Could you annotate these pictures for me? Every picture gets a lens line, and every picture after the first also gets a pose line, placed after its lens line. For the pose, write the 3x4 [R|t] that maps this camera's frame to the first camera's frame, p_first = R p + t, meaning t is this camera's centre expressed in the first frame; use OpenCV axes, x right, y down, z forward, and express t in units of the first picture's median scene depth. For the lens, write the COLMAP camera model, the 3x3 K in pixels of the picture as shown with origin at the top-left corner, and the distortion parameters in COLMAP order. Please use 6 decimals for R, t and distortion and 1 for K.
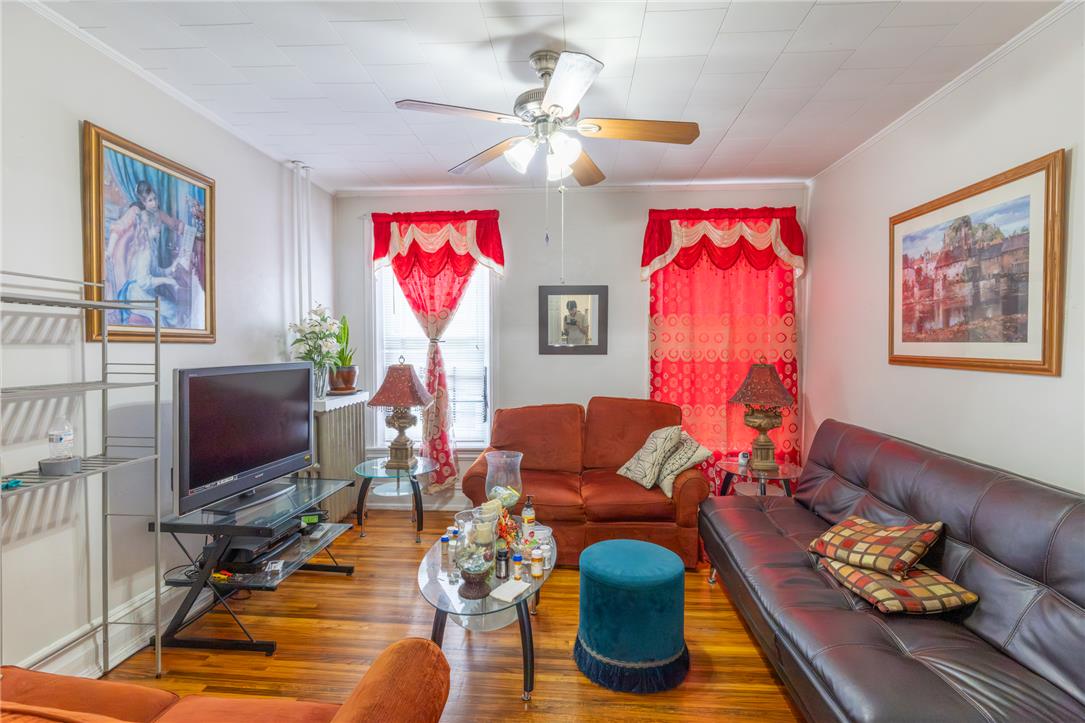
lens RADIAL K [[517.3, 0, 550.3], [0, 517.3, 366.9], [0, 0, 1]] dist [-0.001560, 0.000339]
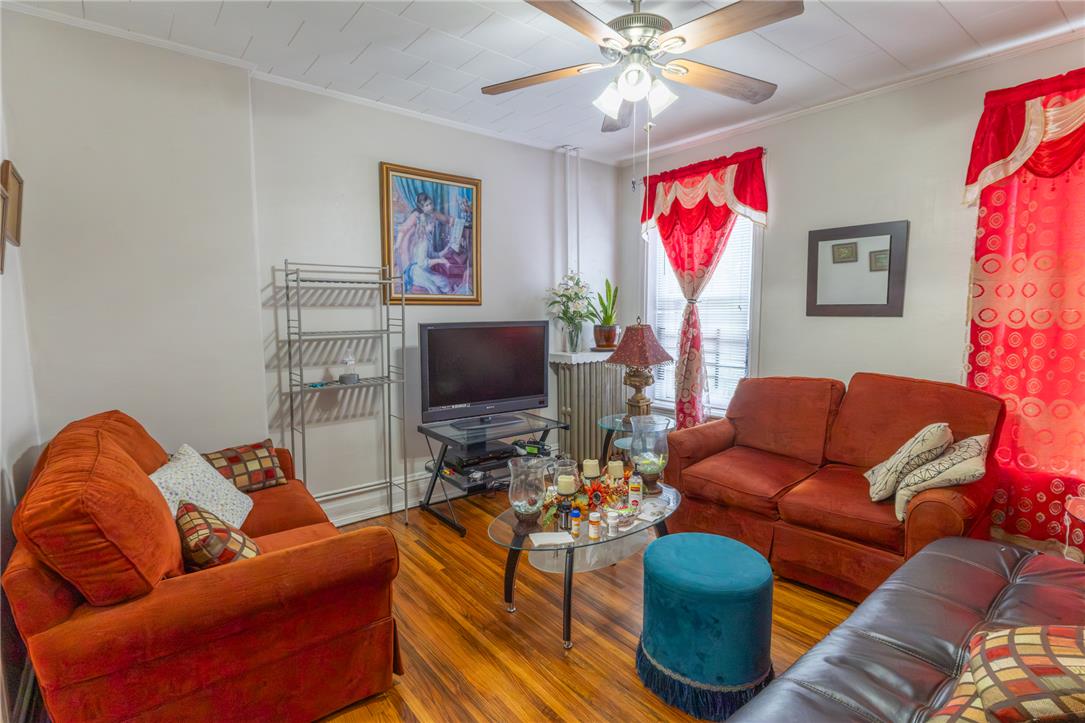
lens RADIAL K [[526.8, 0, 543.7], [0, 526.8, 365.2], [0, 0, 1]] dist [-0.000938, 0.000593]
pose [[0.682381, 0.074429, -0.727198, 0.341709], [-0.025273, 0.996610, 0.078288, -0.001497], [0.730560, -0.035043, 0.681949, 0.139290]]
